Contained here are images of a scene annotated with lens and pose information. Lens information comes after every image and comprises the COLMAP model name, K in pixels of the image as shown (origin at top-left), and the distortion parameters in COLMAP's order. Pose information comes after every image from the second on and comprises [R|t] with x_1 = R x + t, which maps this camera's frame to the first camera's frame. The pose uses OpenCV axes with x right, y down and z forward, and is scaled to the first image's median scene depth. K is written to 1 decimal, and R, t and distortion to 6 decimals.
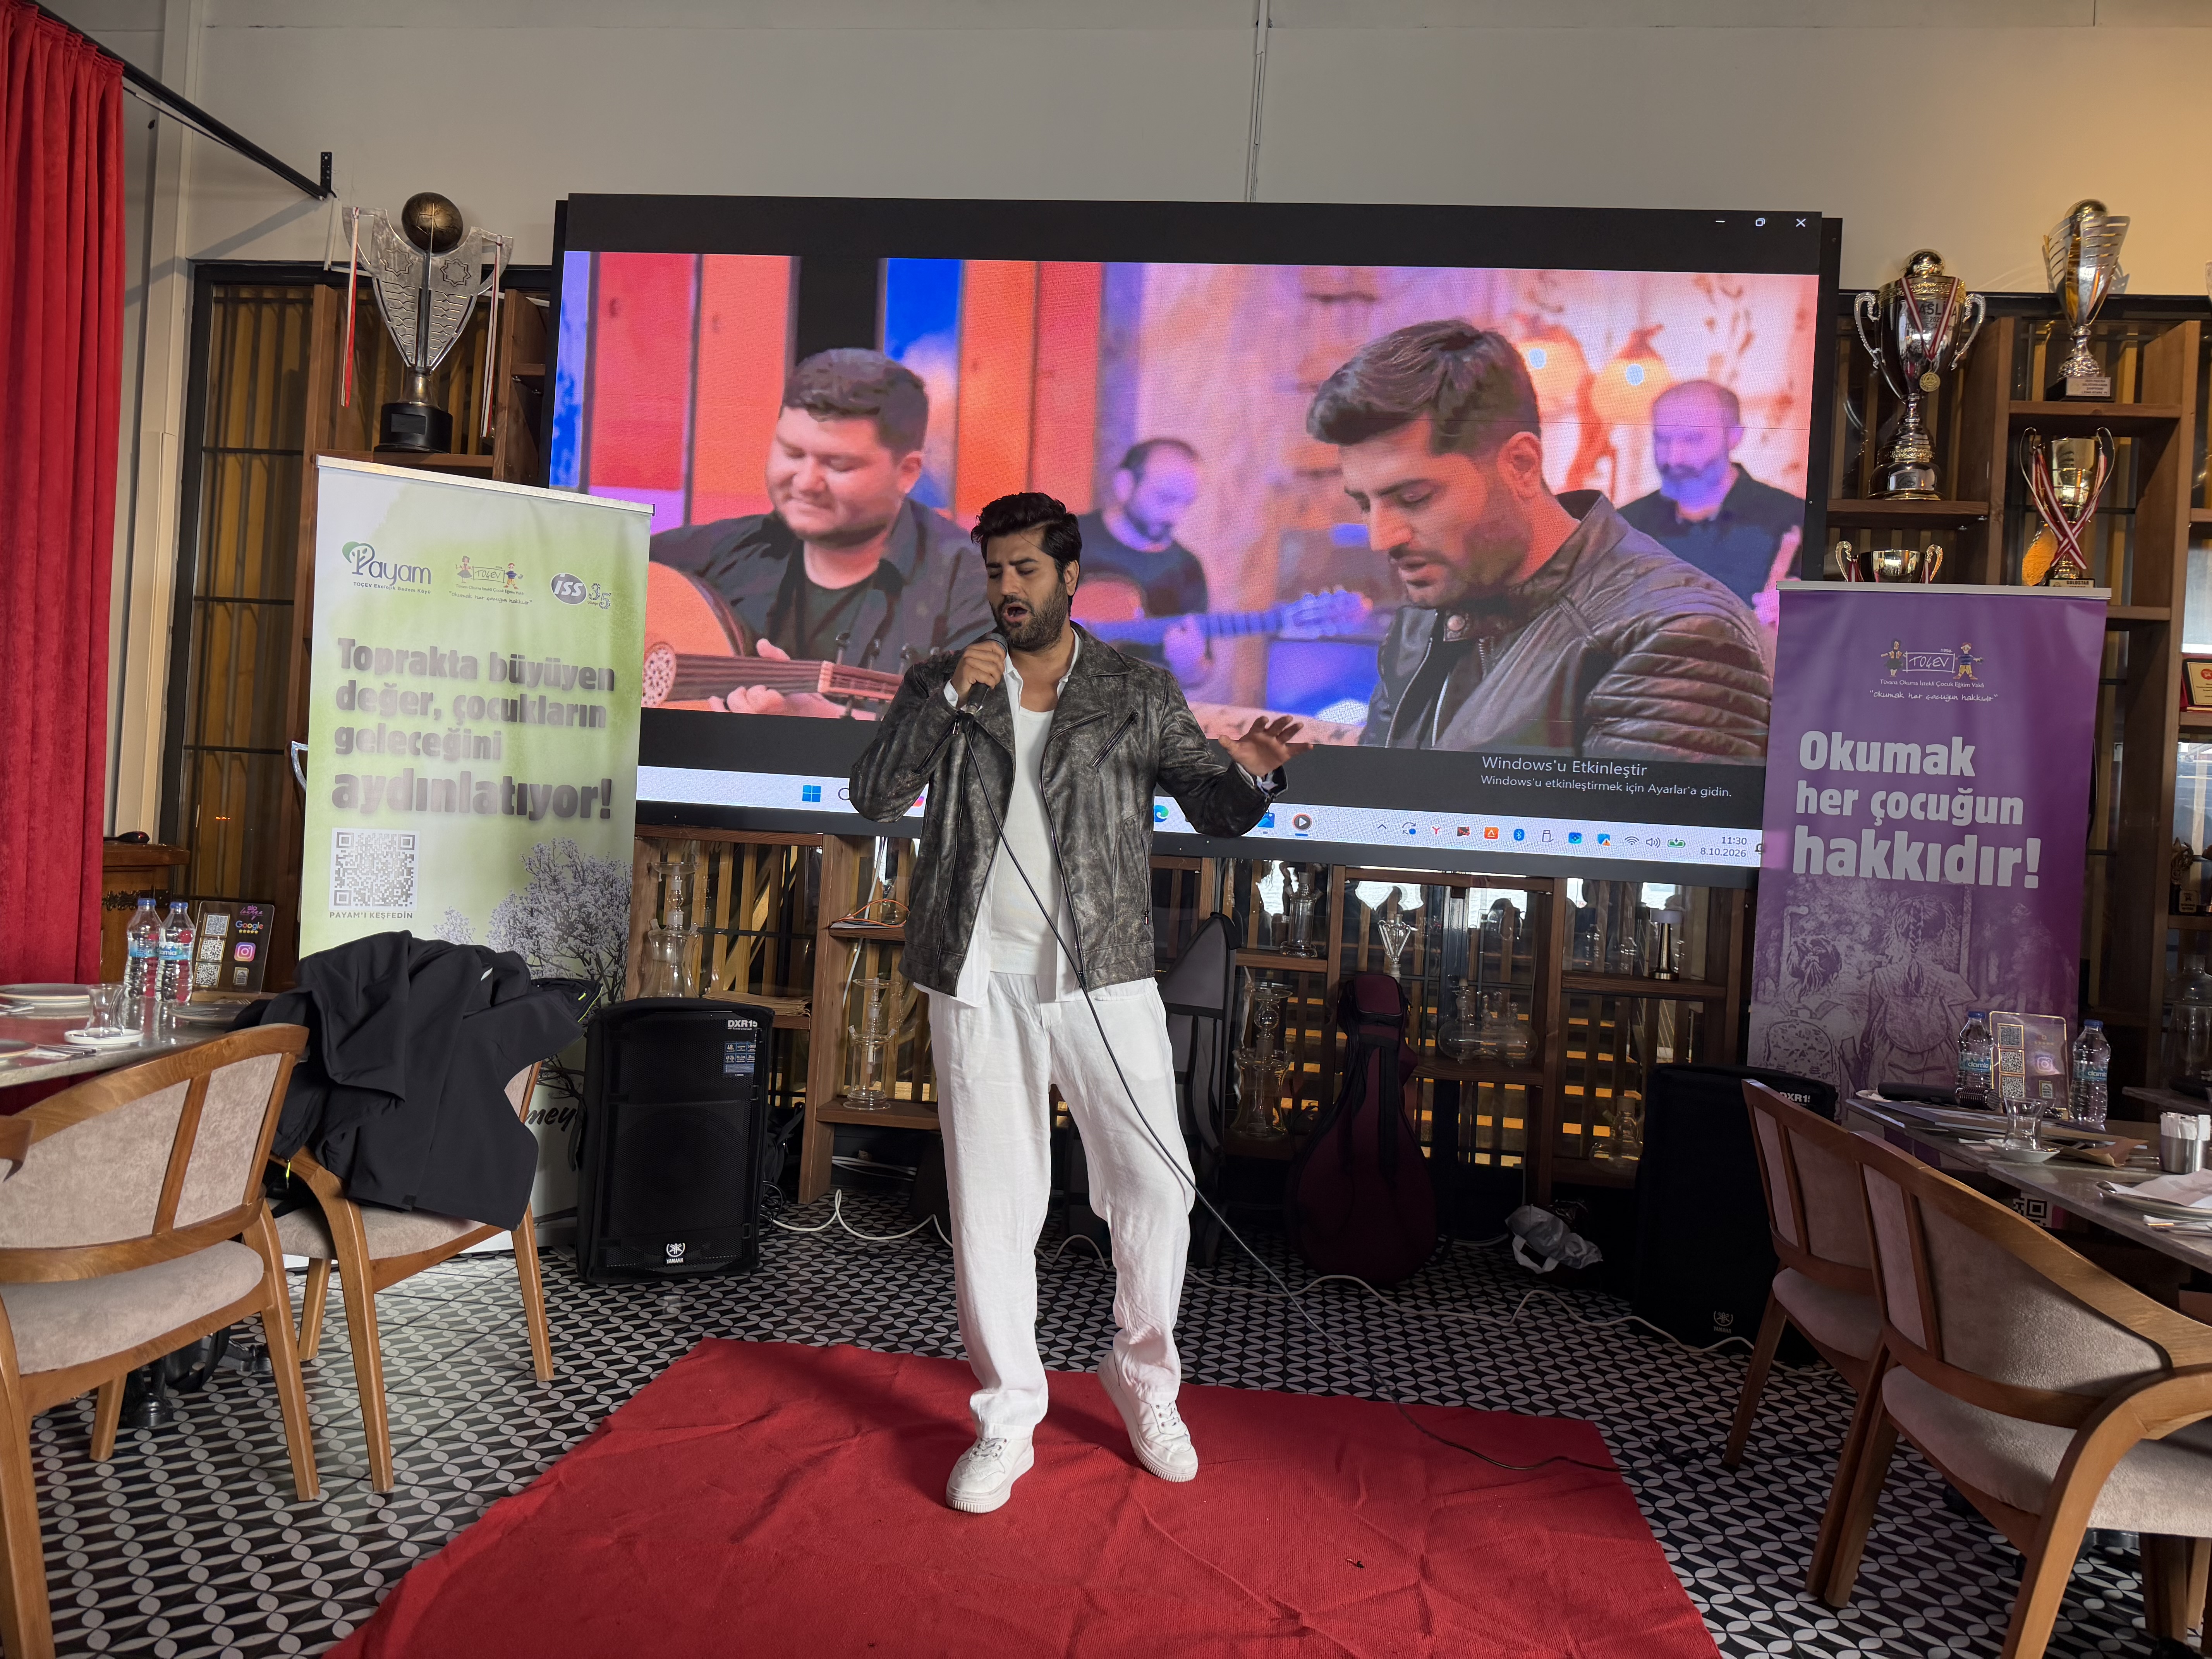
lens RADIAL K [[1560.0, 0, 1106.0], [0, 1560.0, 829.5], [0, 0, 1]] dist [0.009395, -0.004169]
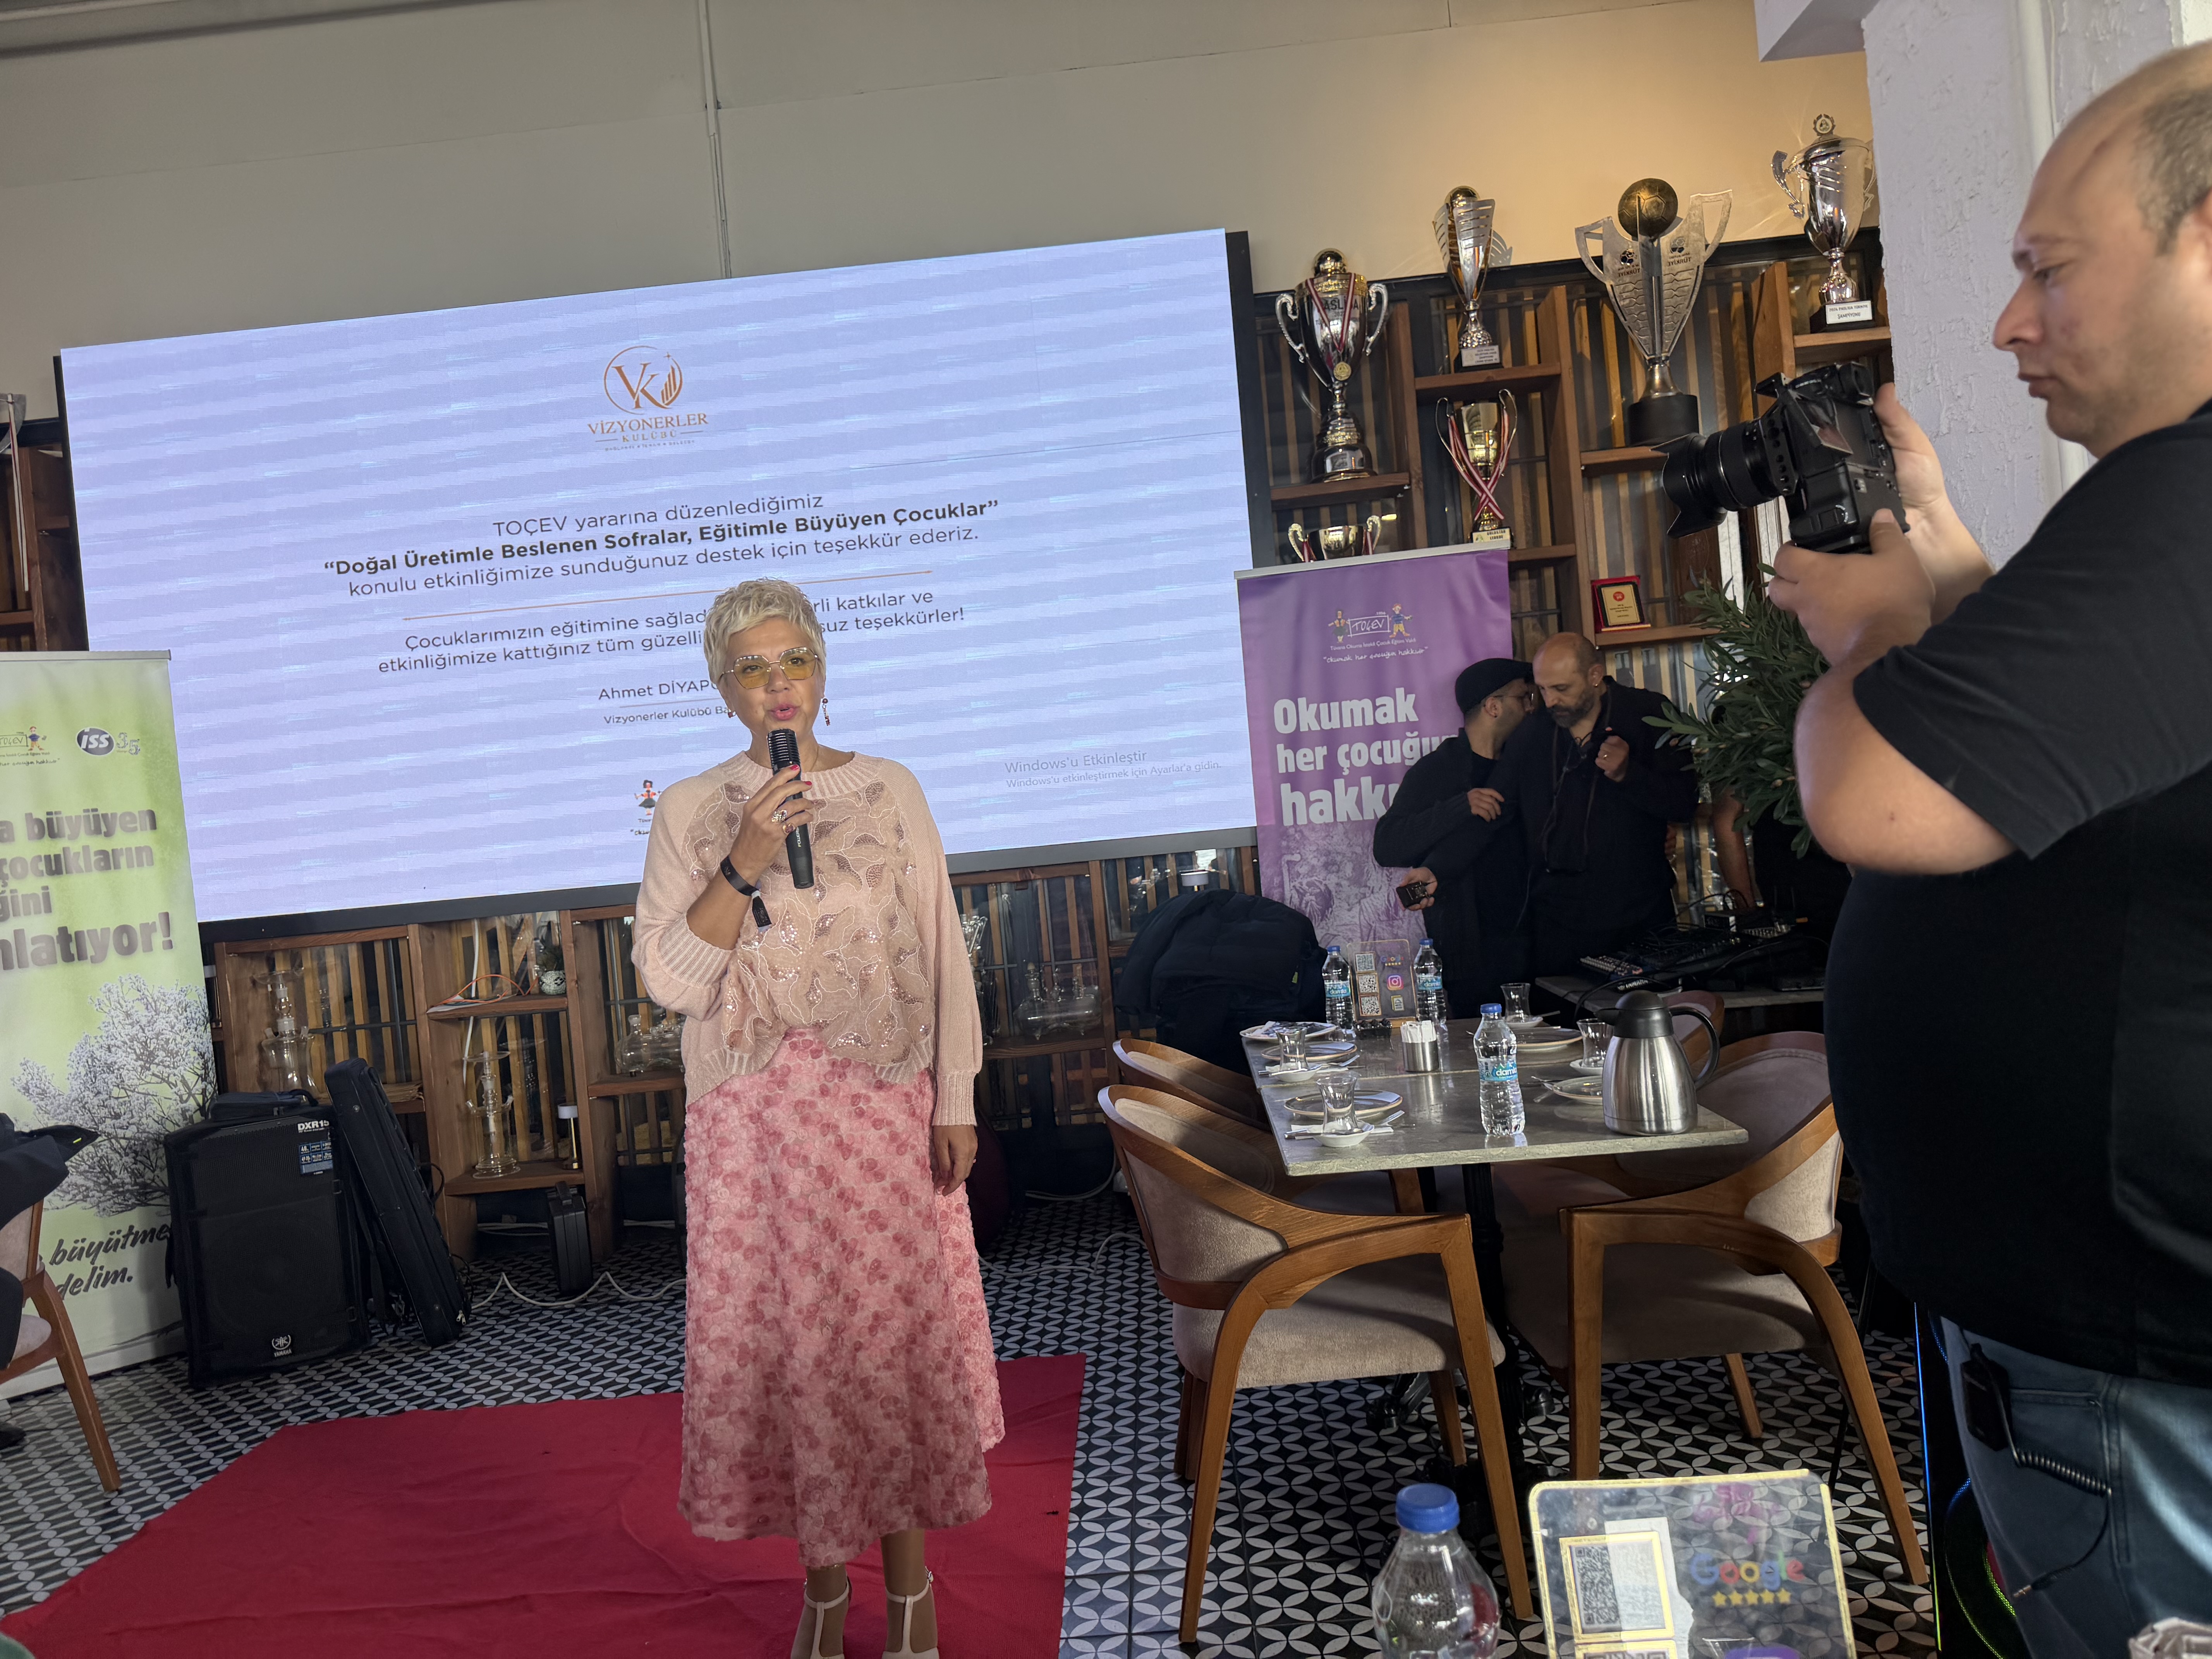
lens RADIAL K [[1556.4, 0, 1108.7], [0, 1556.4, 836.6], [0, 0, 1]] dist [0.040537, -0.047285]
pose [[0.985202, -0.153402, 0.076445, 0.228186], [0.151568, 0.988013, 0.029279, -0.016852], [-0.080020, -0.017259, 0.996644, -0.098530]]
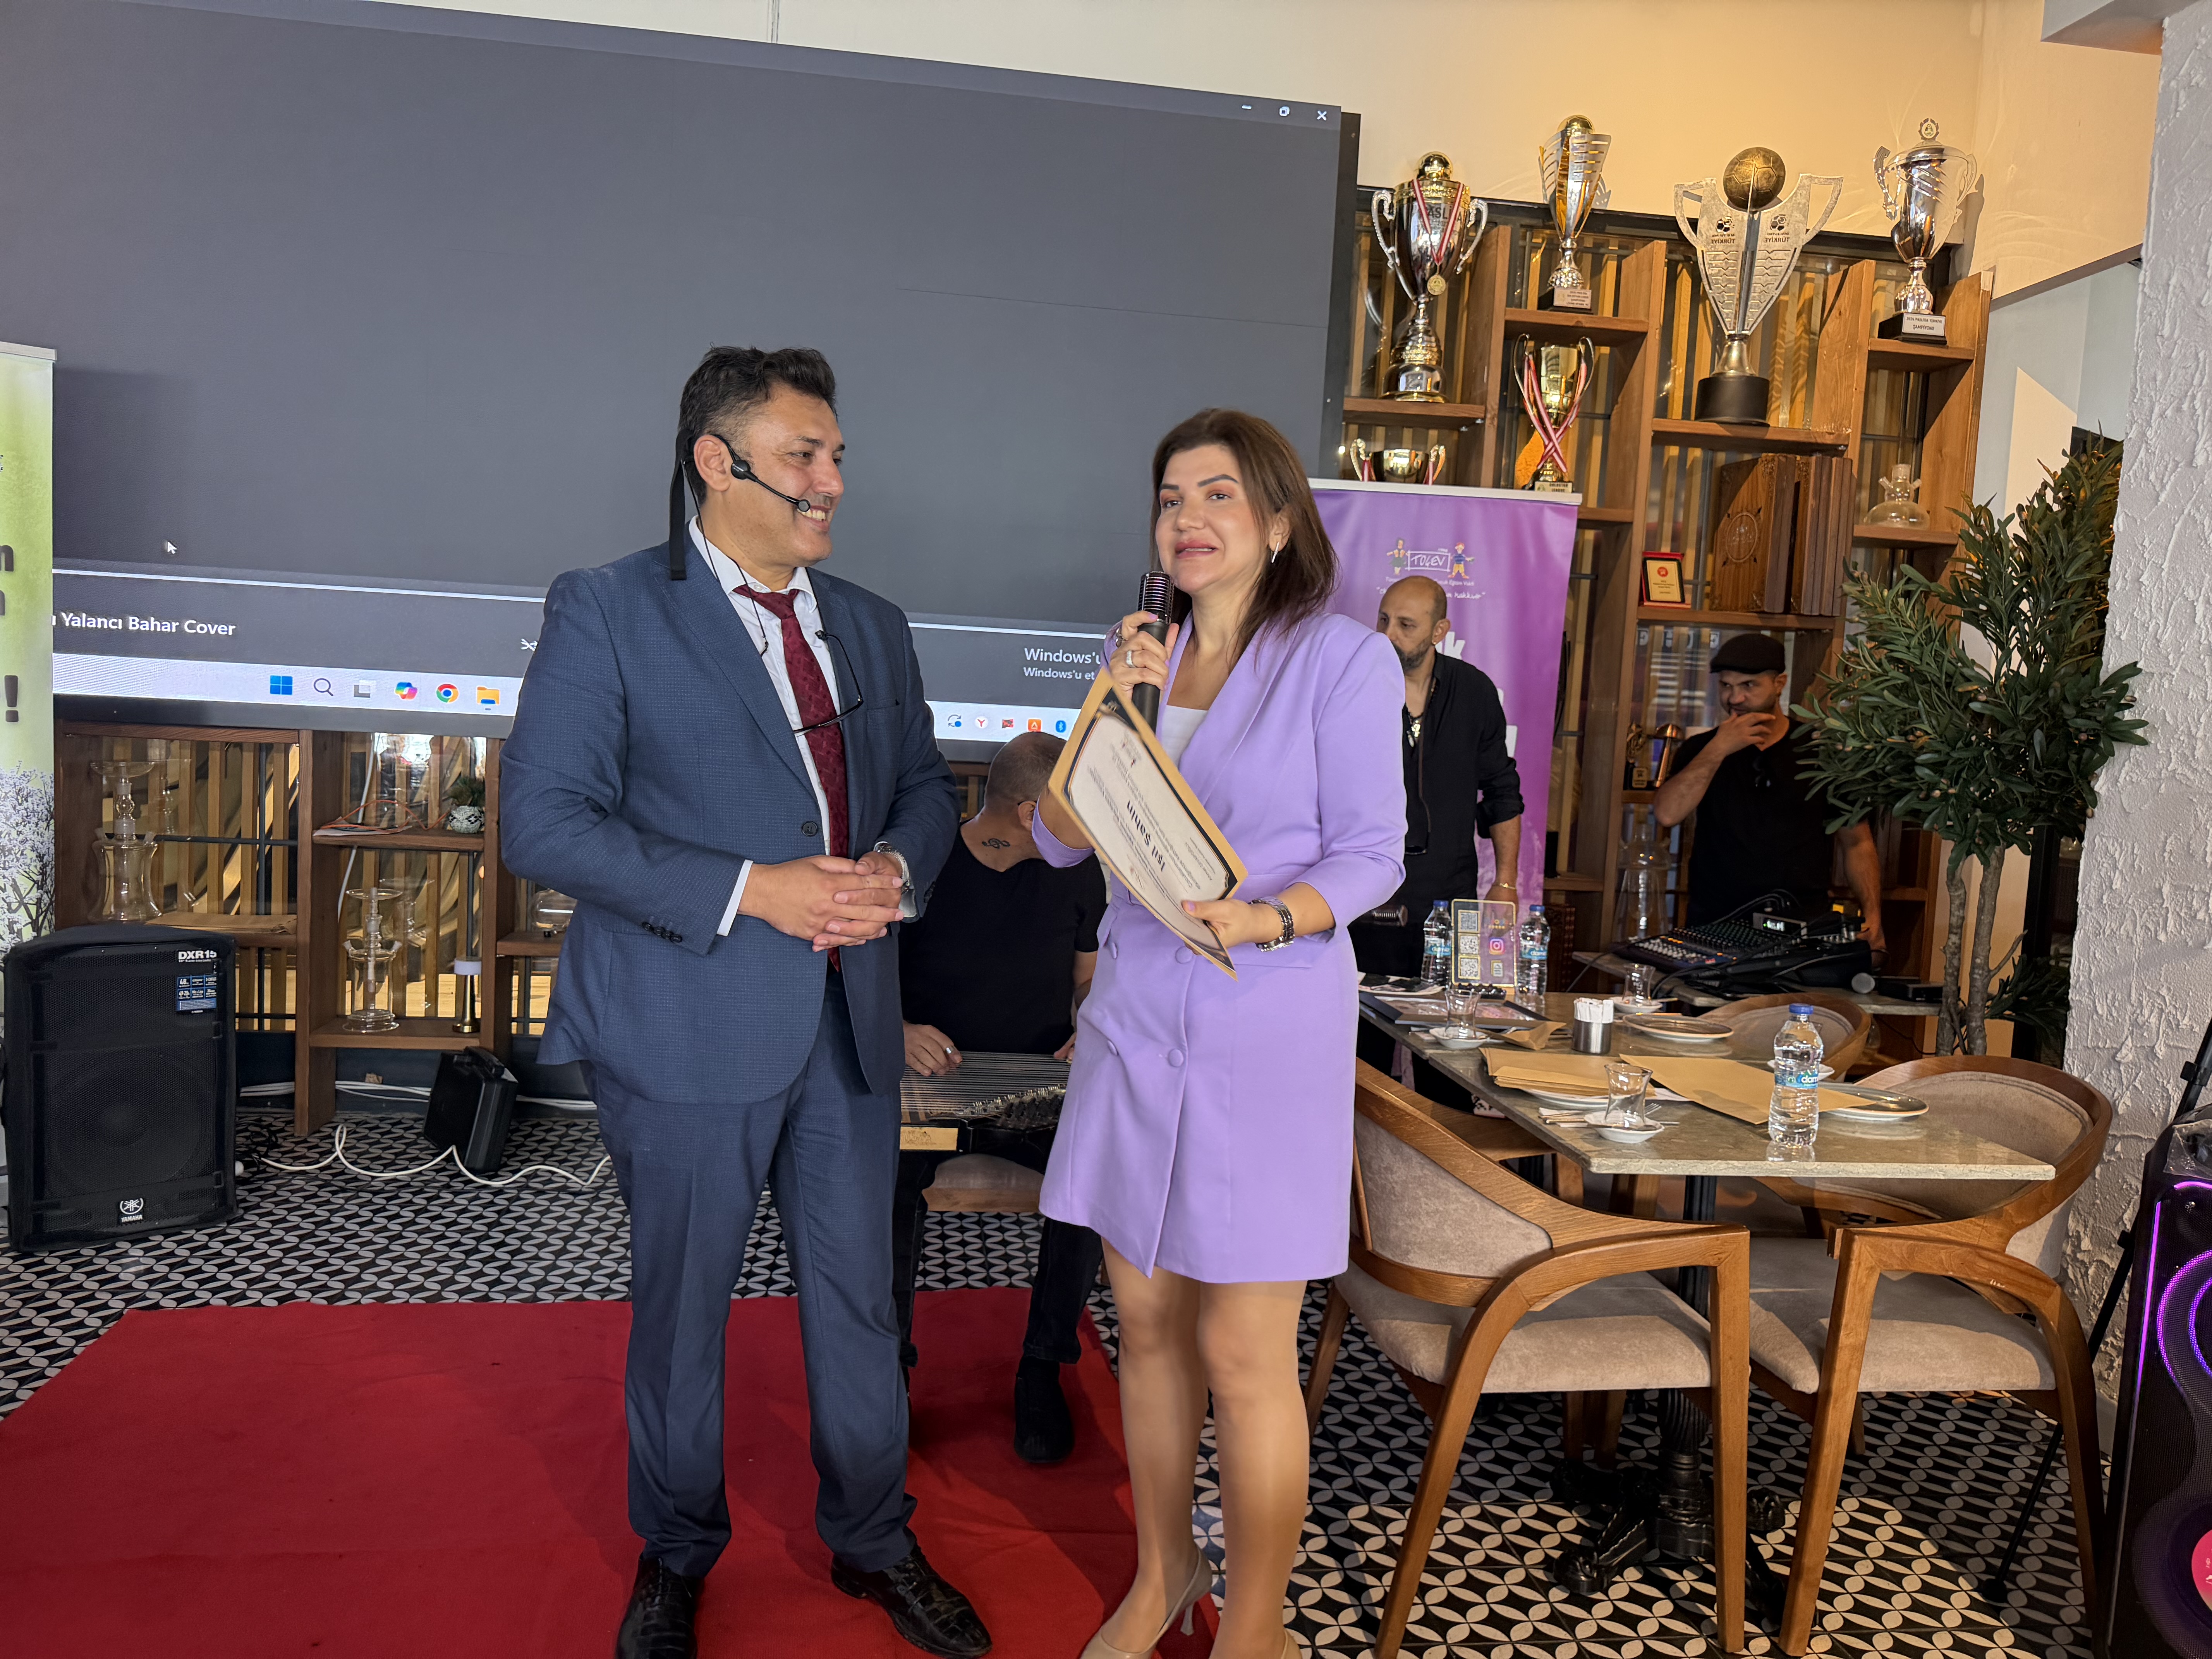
lens RADIAL K [[1562.3, 0, 1106.0], [0, 1562.3, 829.5], [0, 0, 1]] dist [0.008581, -0.008810]
pose [[0.969582, -0.028920, 0.243054, 0.049519], [0.004624, 0.994982, 0.099943, -0.030475], [-0.244724, -0.095778, 0.964850, 0.014145]]
